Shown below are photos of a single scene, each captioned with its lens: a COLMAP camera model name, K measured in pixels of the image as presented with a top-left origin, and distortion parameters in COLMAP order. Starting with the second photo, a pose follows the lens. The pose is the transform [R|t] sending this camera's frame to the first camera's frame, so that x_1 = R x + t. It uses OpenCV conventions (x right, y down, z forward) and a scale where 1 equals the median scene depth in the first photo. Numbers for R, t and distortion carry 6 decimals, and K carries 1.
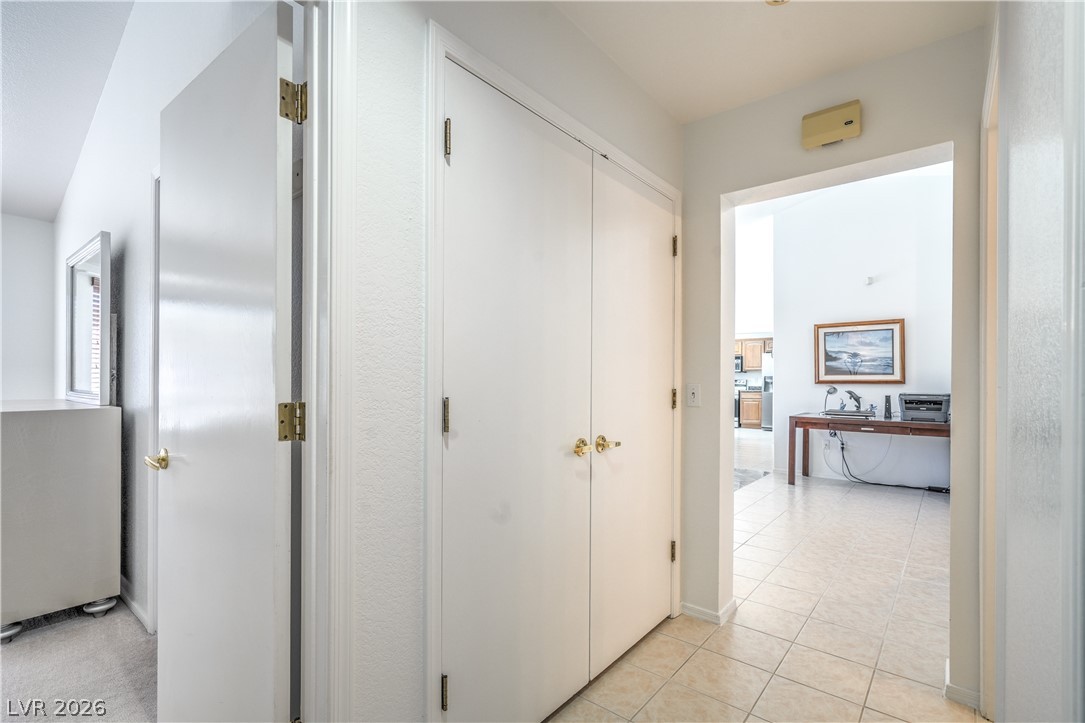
lens RADIAL K [[497.1, 0, 551.5], [0, 497.1, 370.5], [0, 0, 1]] dist [0.002356, 0.001312]
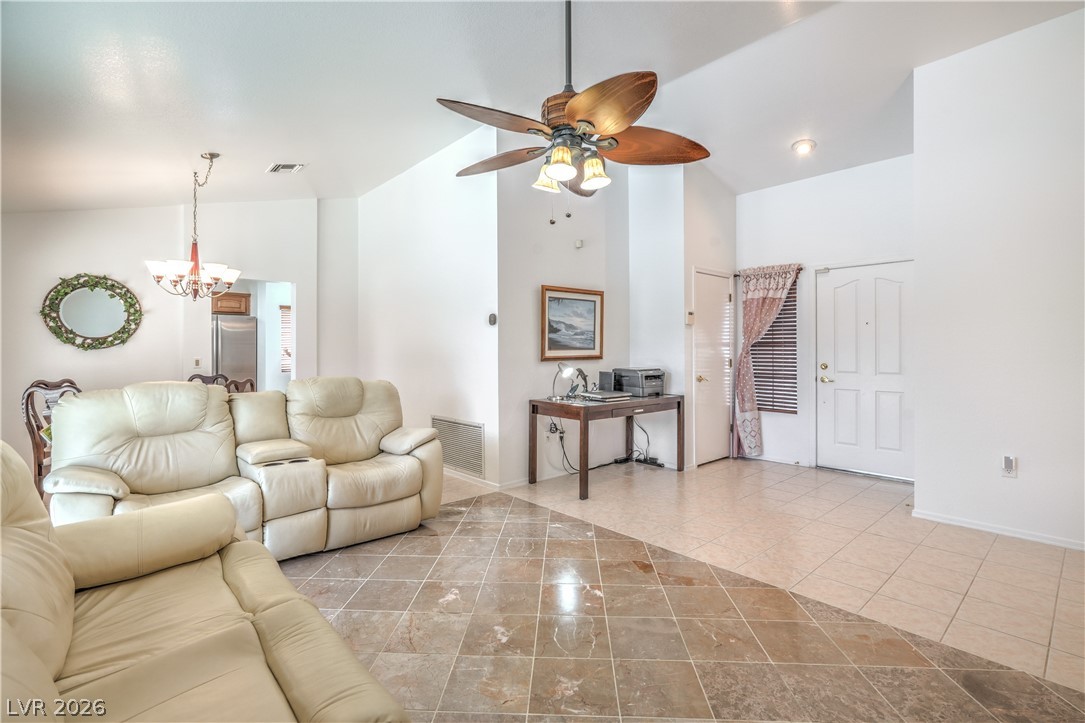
lens RADIAL K [[497.1, 0, 542.8], [0, 497.1, 348.0], [0, 0, 1]] dist [0.002356, 0.001312]
pose [[0.147995, -0.000001, 0.988988, -0.253093], [-0.011321, 0.999934, 0.001695, 0.004846], [-0.988923, -0.011447, 0.147985, 0.933153]]
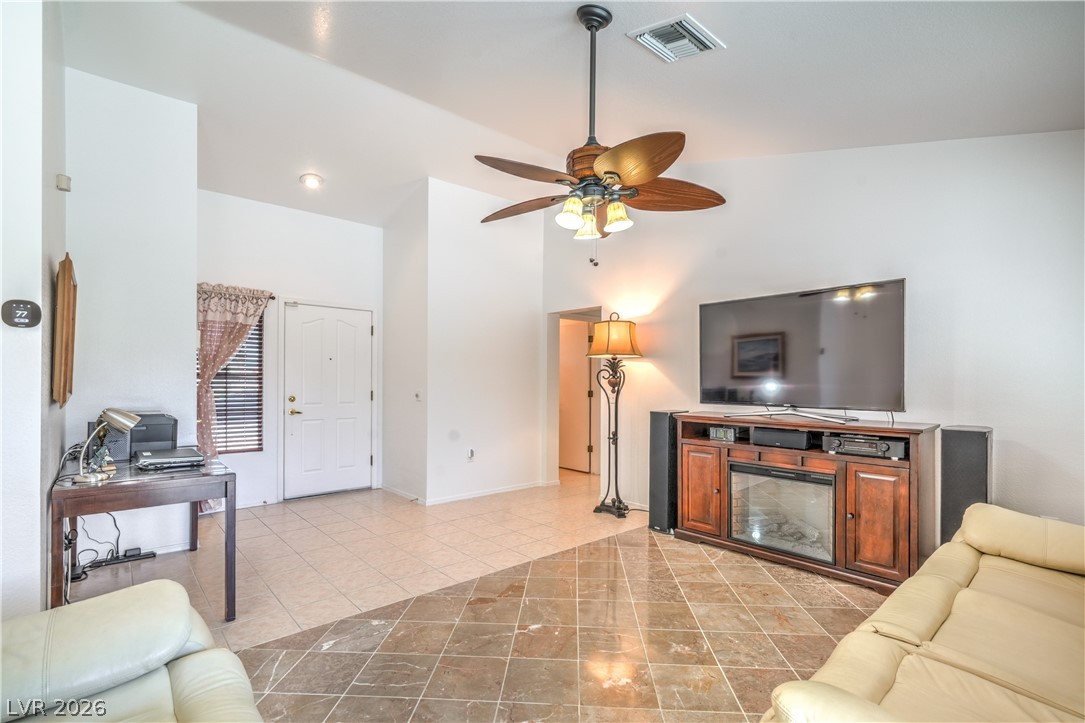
lens RADIAL K [[497.1, 0, 544.9], [0, 497.1, 383.5], [0, 0, 1]] dist [0.002356, 0.001312]
pose [[-0.986996, -0.010330, 0.160415, 0.114532], [-0.011487, 0.999914, -0.006288, 0.005995], [-0.160336, -0.008048, -0.987030, 1.392728]]
